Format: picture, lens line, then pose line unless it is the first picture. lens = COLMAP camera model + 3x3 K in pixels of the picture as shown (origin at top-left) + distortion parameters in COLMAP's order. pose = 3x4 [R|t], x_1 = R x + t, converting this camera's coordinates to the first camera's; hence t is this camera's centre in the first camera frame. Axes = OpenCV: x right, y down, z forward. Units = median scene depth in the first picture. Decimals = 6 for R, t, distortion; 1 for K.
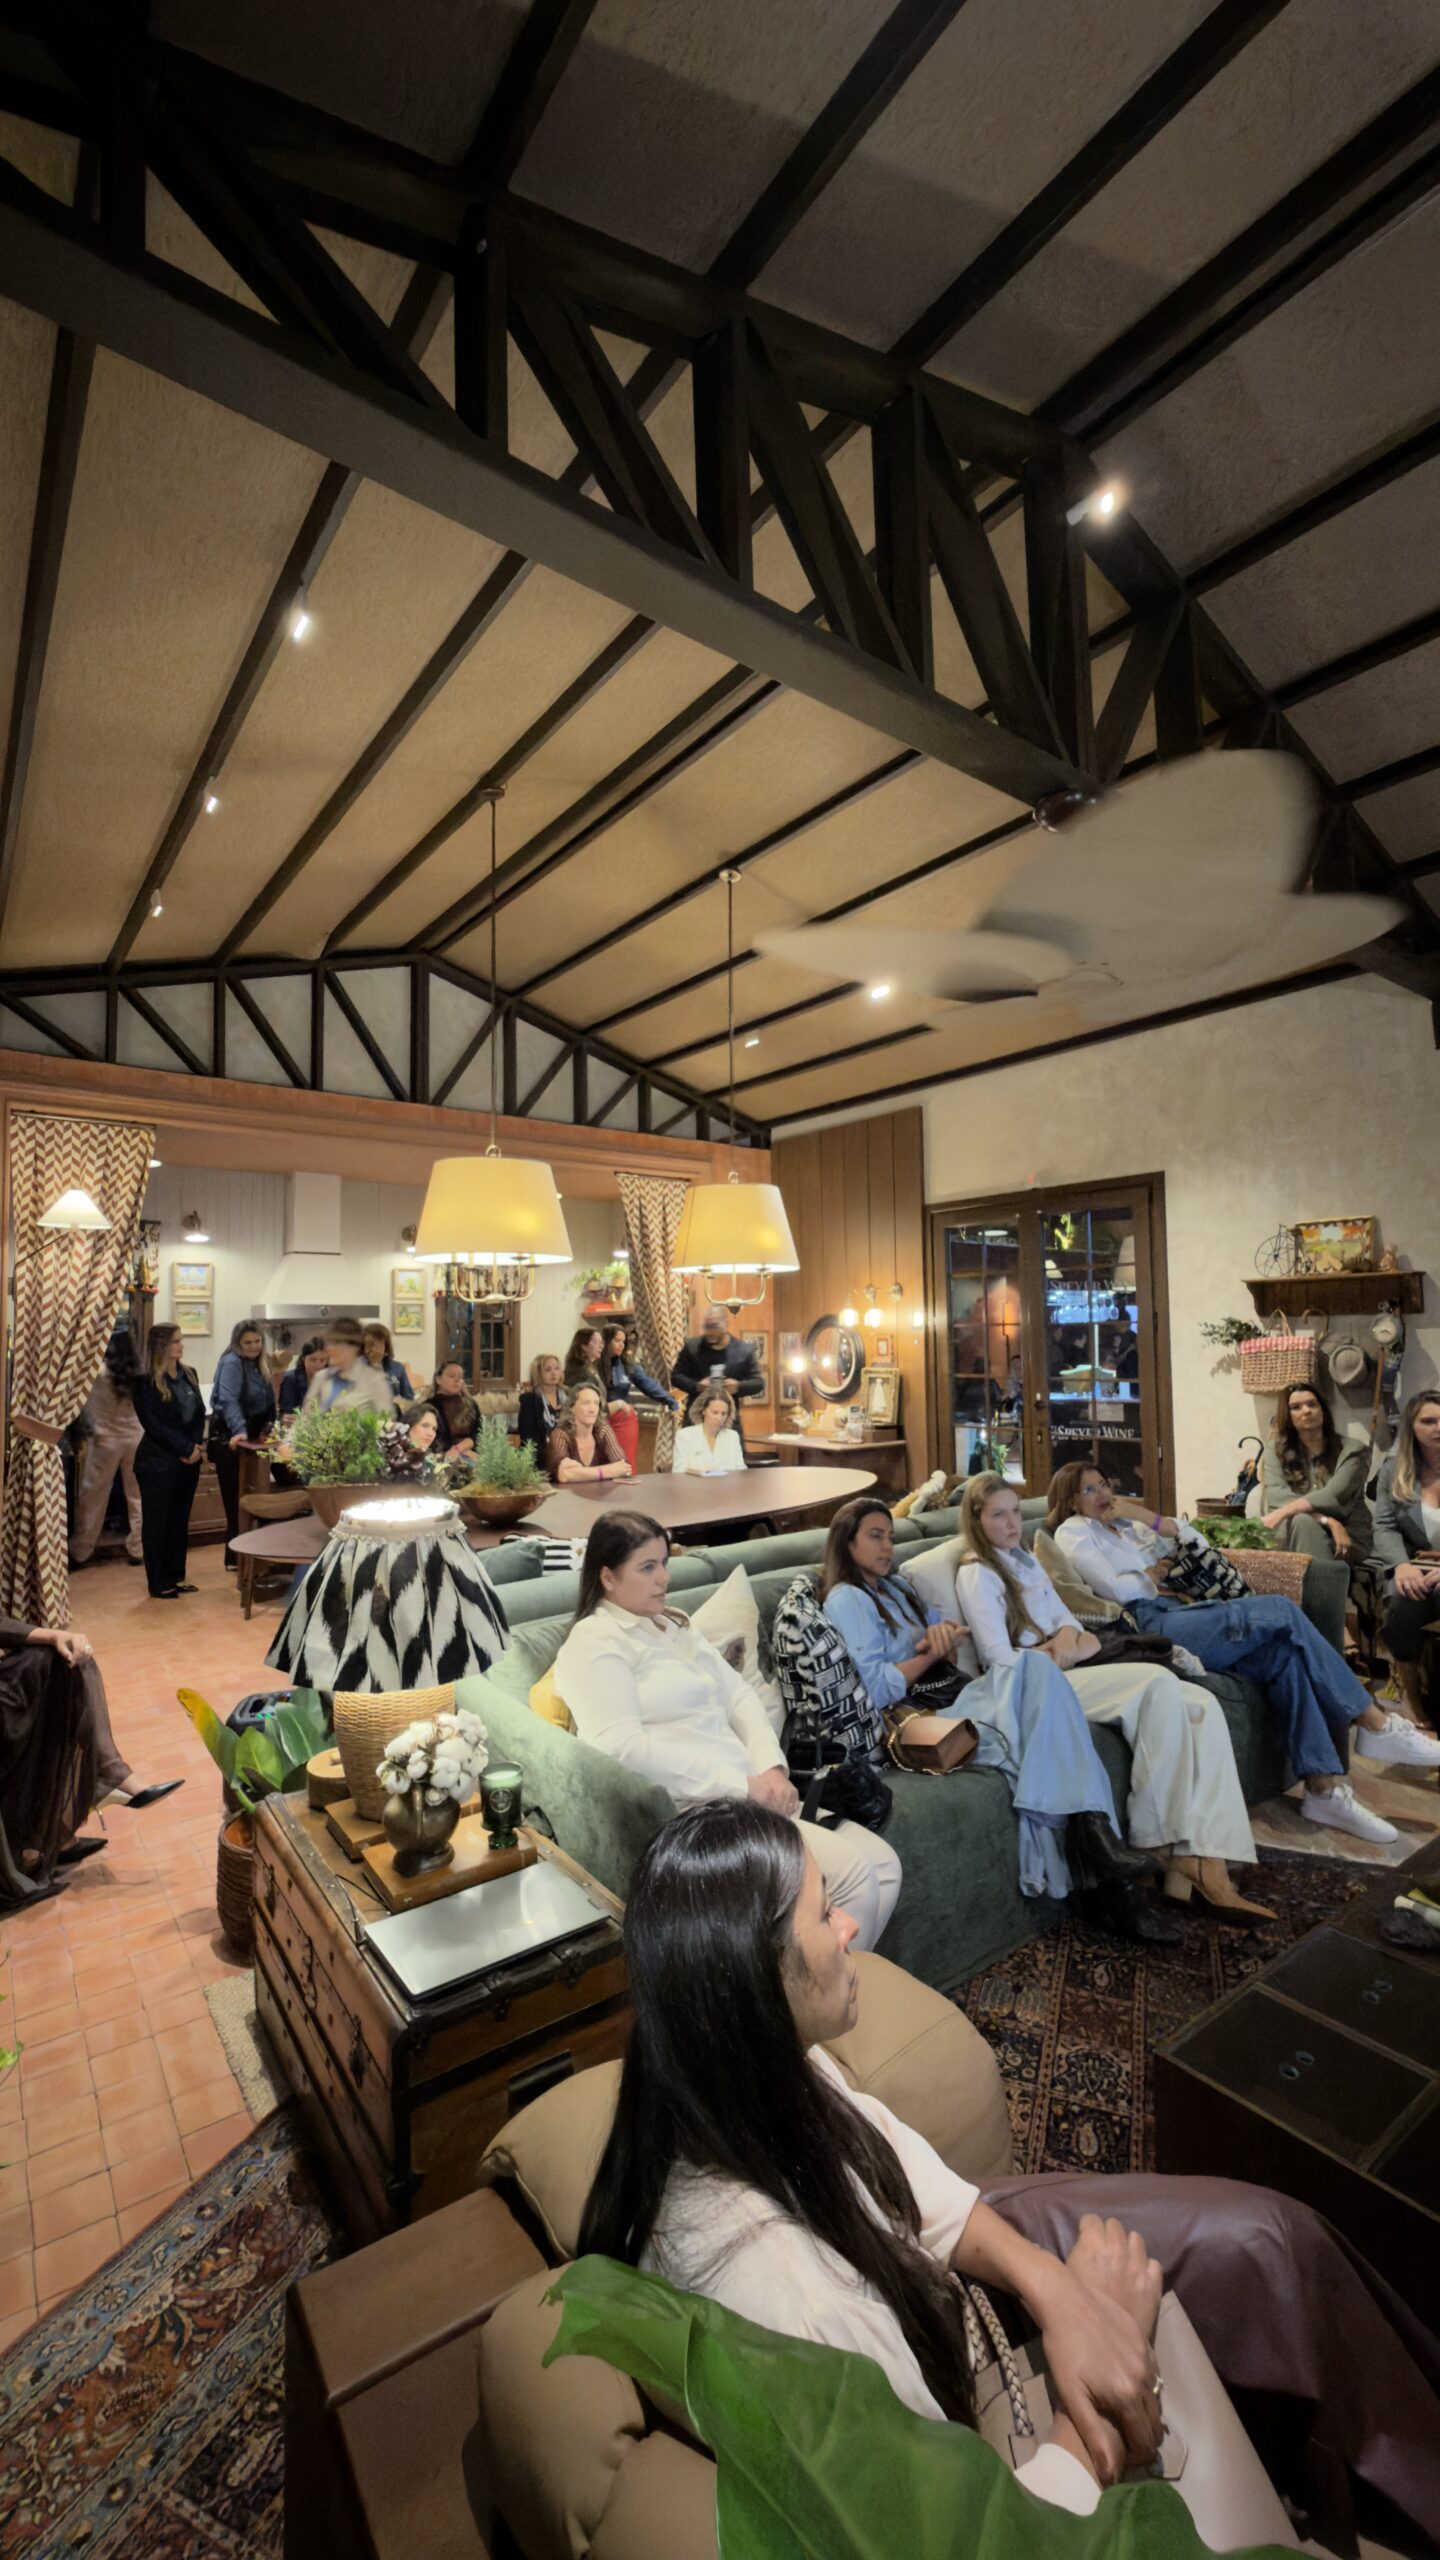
lens RADIAL K [[1030.8, 0, 717.2], [0, 1030.8, 1278.8], [0, 0, 1]] dist [0.000097, 0.001232]
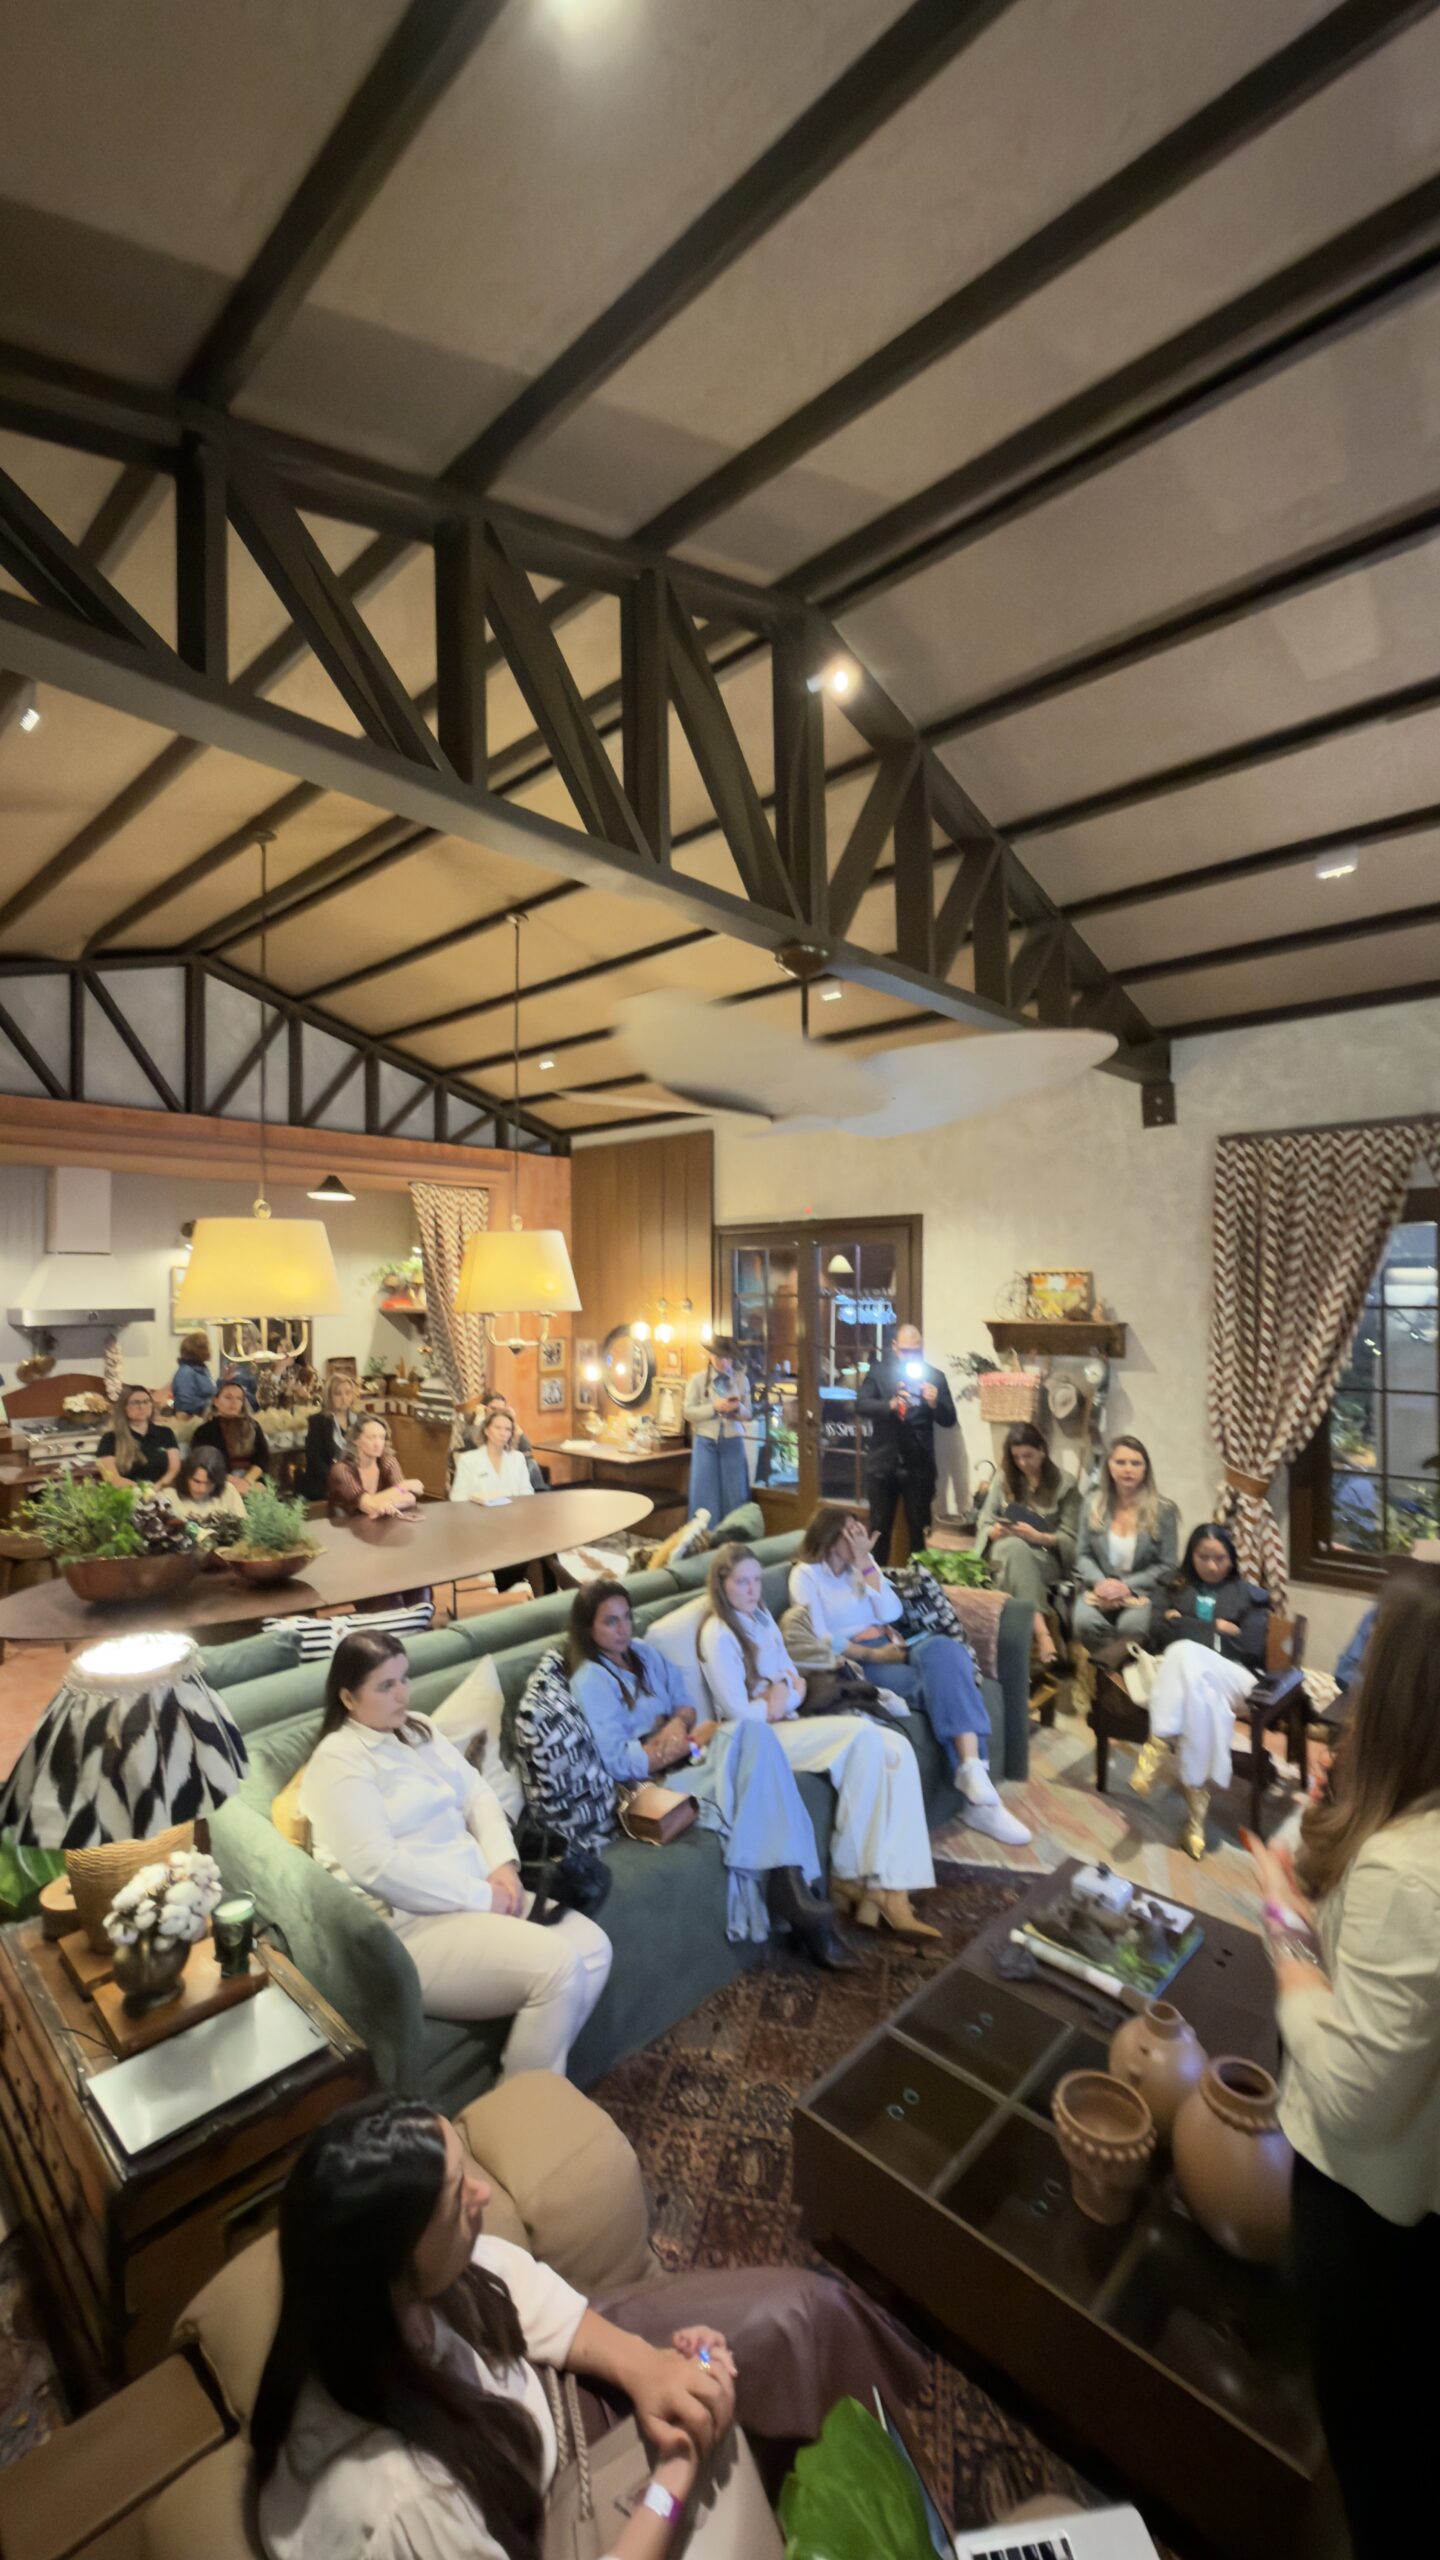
lens RADIAL K [[1030.8, 0, 718.4], [0, 1030.8, 1275.9], [0, 0, 1]] dist [0.000097, 0.001232]
pose [[0.985523, 0.010138, 0.169239, 0.072091], [-0.018224, 0.998762, 0.046295, -0.170052], [-0.168560, -0.048709, 0.984487, -0.080614]]
